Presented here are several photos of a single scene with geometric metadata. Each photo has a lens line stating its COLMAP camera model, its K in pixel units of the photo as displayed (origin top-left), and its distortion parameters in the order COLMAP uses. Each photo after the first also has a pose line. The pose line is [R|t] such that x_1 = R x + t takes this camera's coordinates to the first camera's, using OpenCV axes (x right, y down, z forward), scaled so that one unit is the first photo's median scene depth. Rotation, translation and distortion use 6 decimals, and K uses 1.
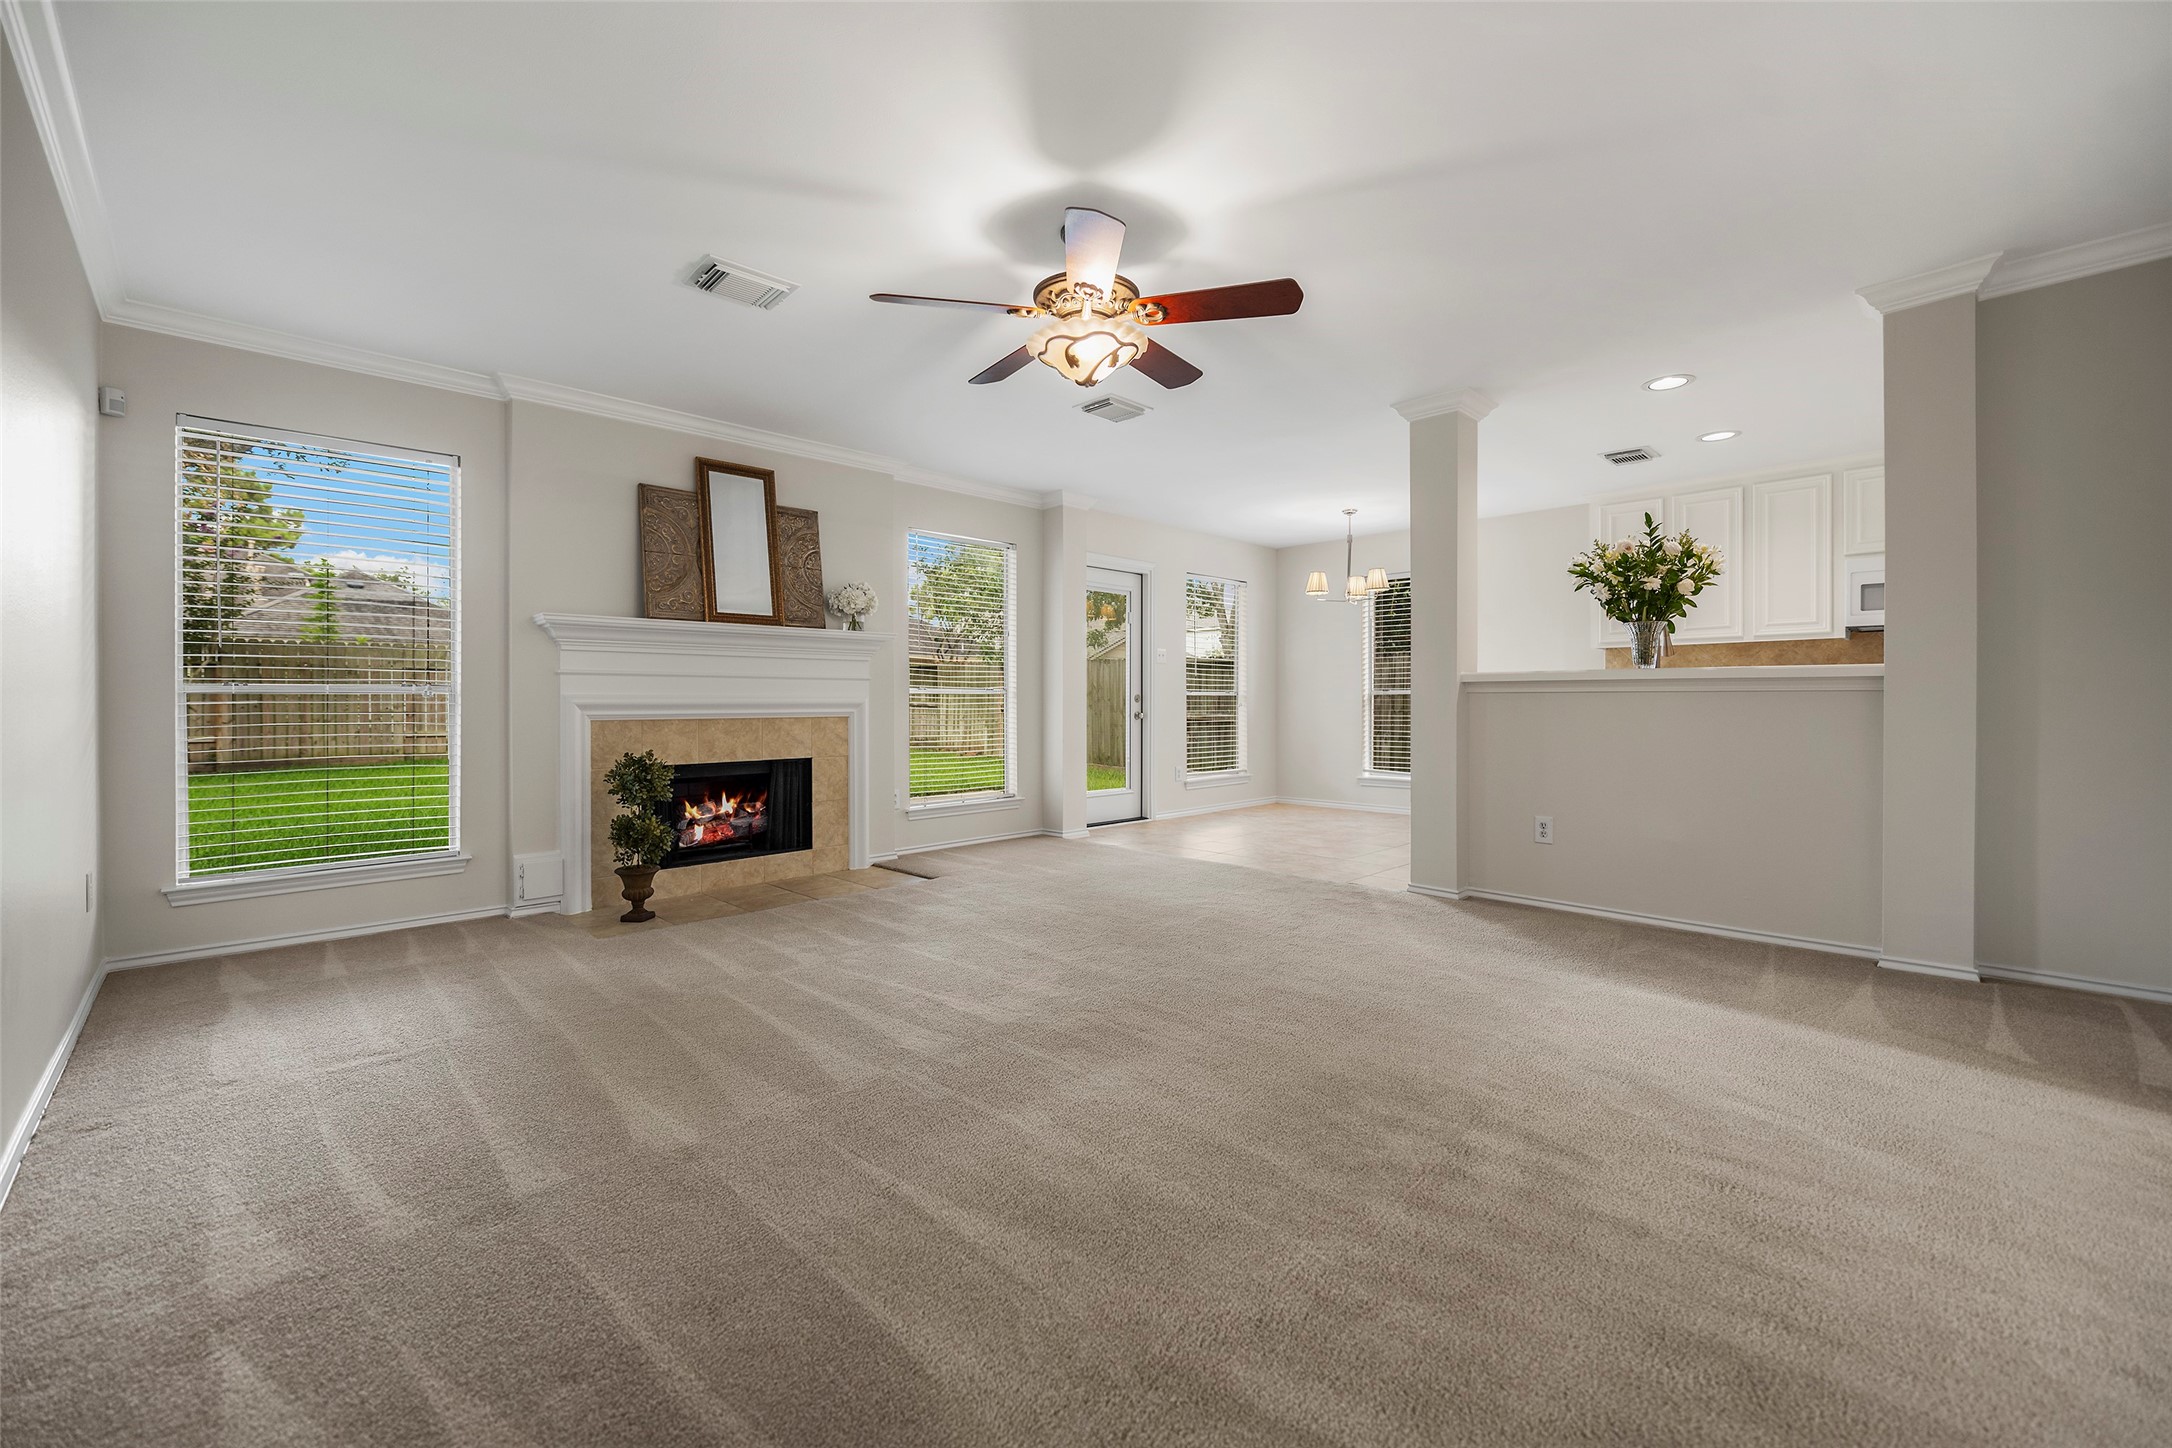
lens RADIAL K [[880.5, 0, 1076.1], [0, 880.5, 701.4], [0, 0, 1]] dist [-0.000762, -0.000149]
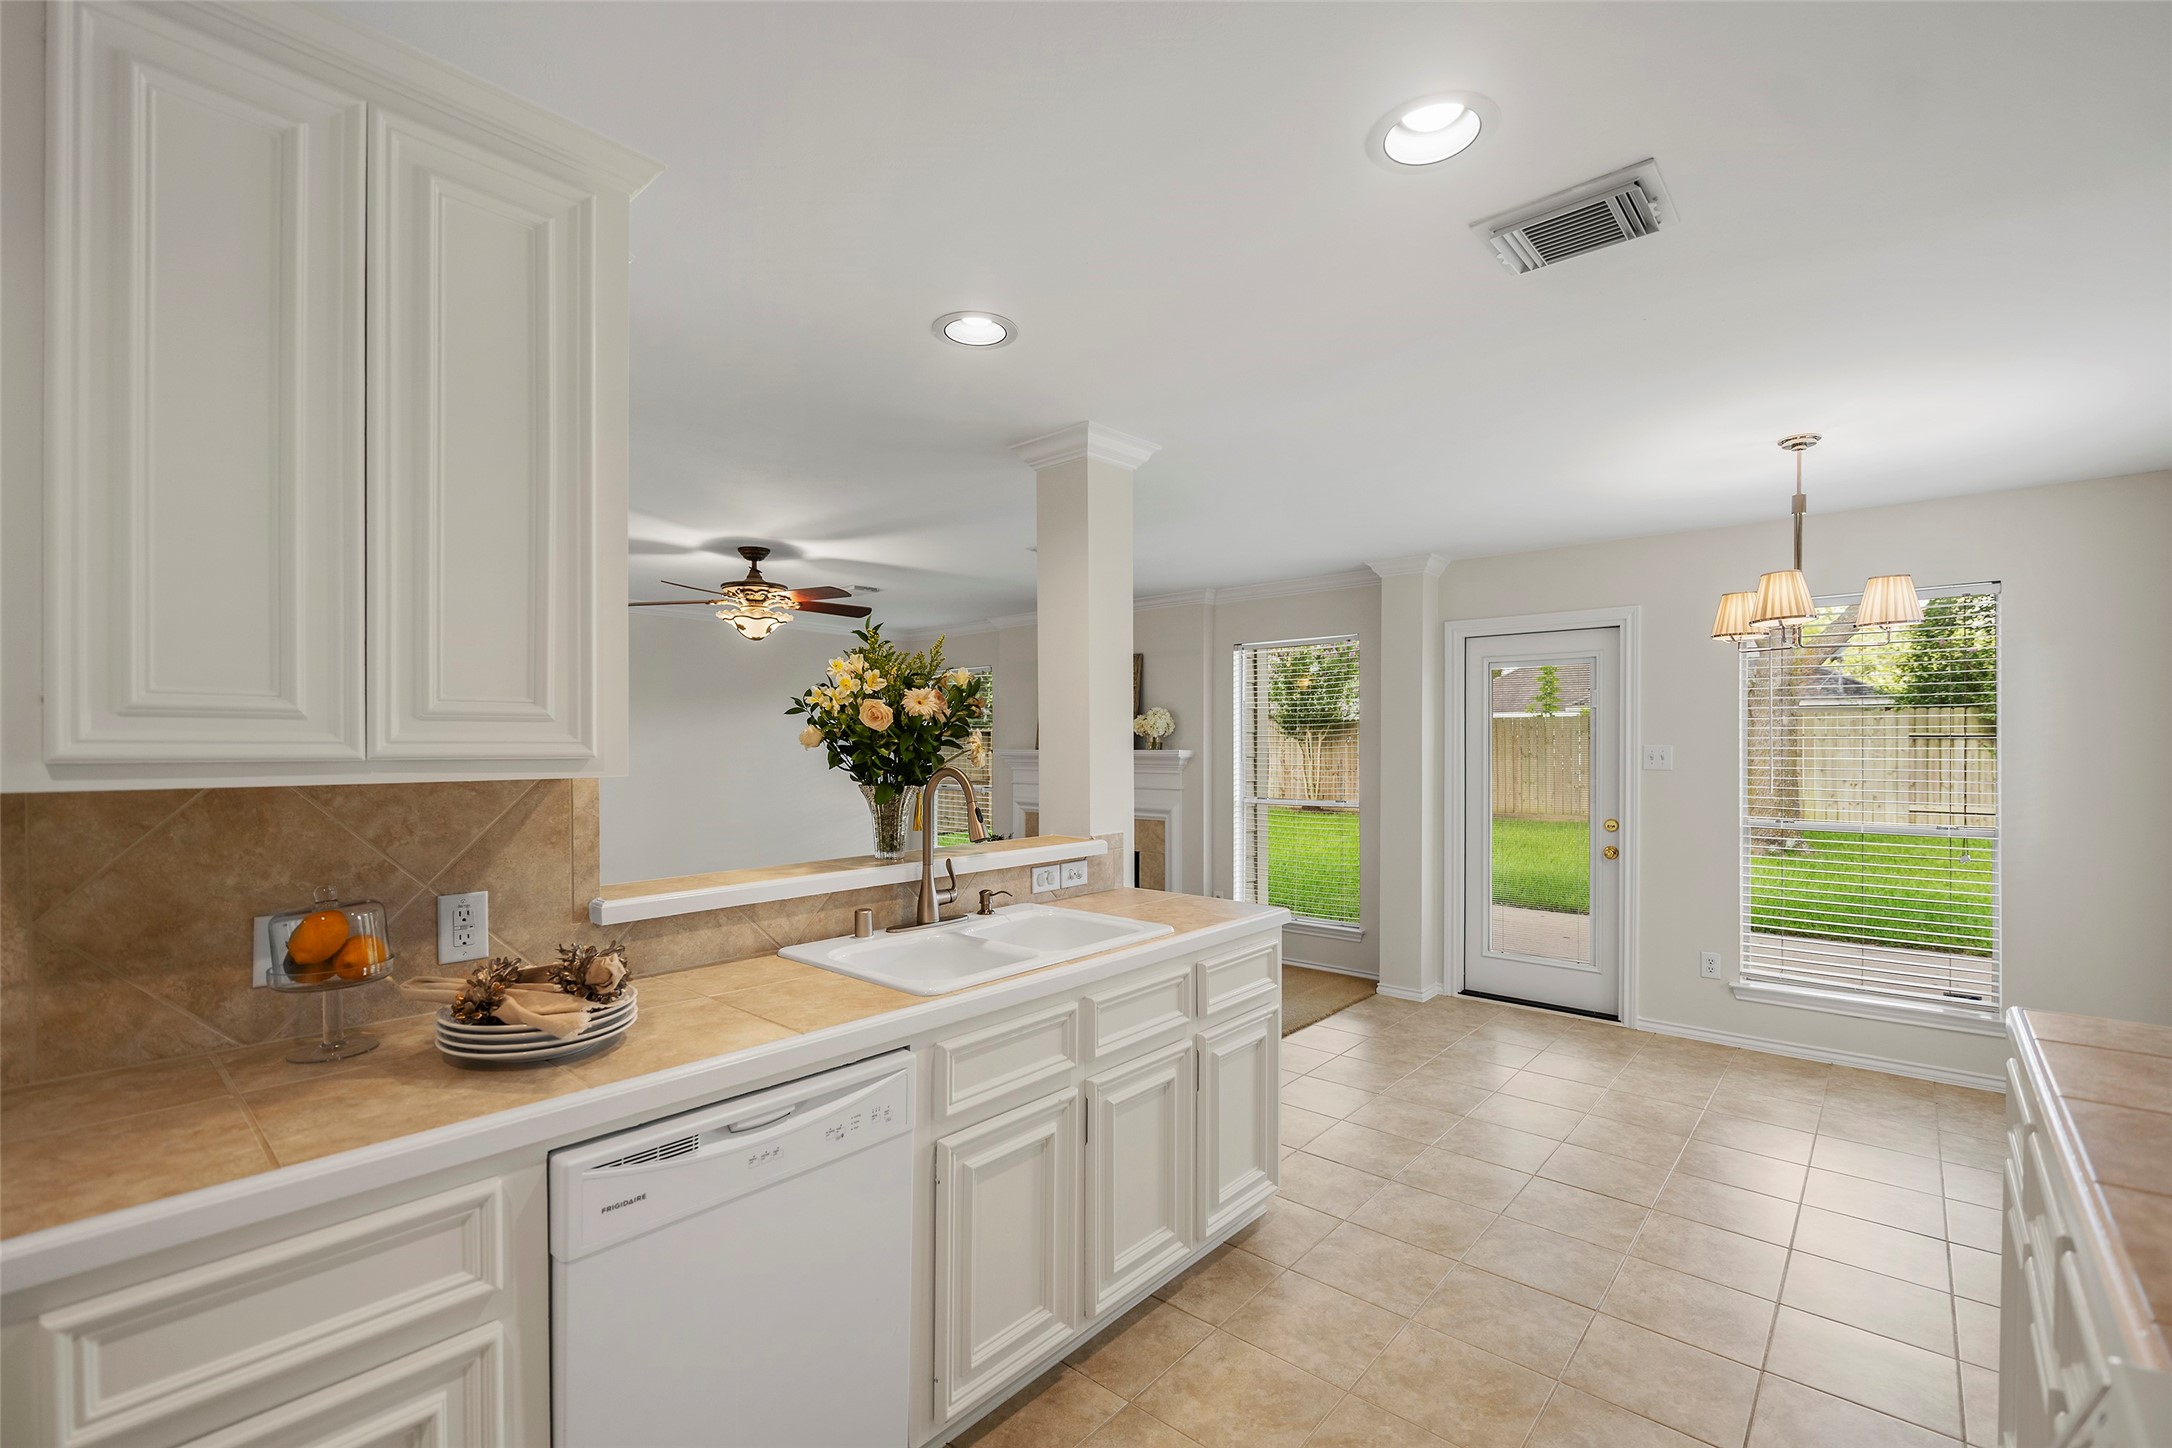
lens RADIAL K [[922.5, 0, 1085.8], [0, 922.5, 740.4], [0, 0, 1]] dist [0.001209, -0.000223]
pose [[0.069053, -0.000940, -0.997613, 0.681967], [-0.000303, 0.999999, -0.000964, -0.062916], [0.997613, 0.000368, 0.069052, 0.571754]]
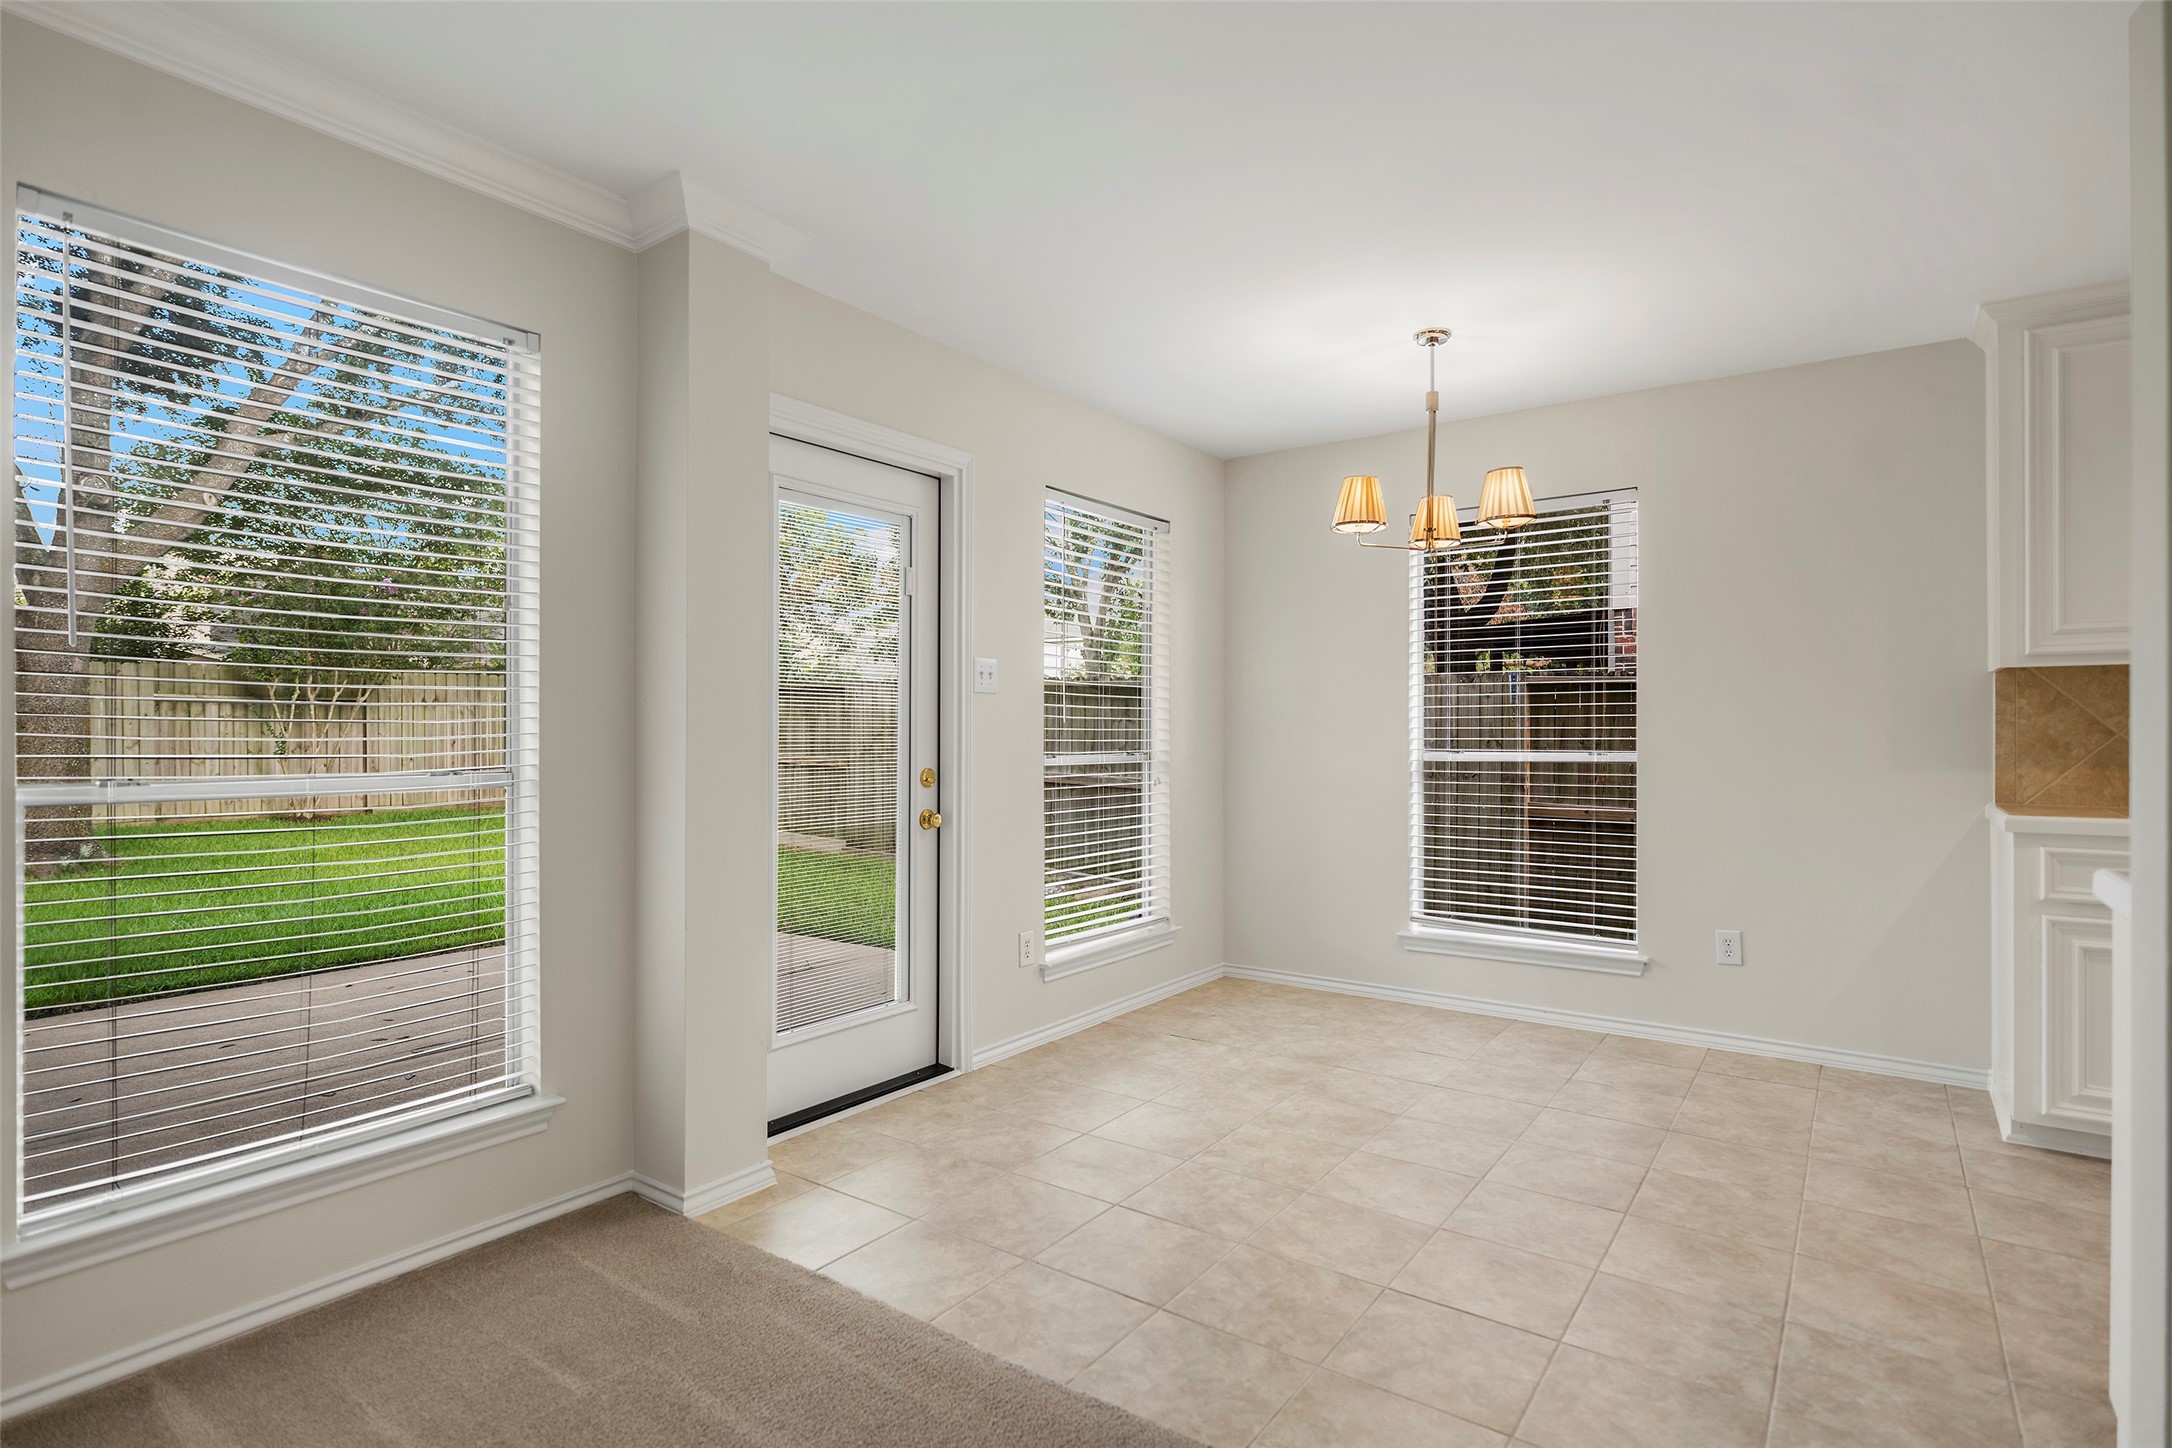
lens RADIAL K [[1093.0, 0, 1086.0], [0, 1093.0, 724.0], [0, 0, 1]] dist [-0.000701, -0.000265]
pose [[0.986607, 0.002460, 0.163099, 0.059288], [-0.000860, 0.999951, -0.009877, -0.023747], [-0.163115, 0.009605, 0.986560, 0.479278]]
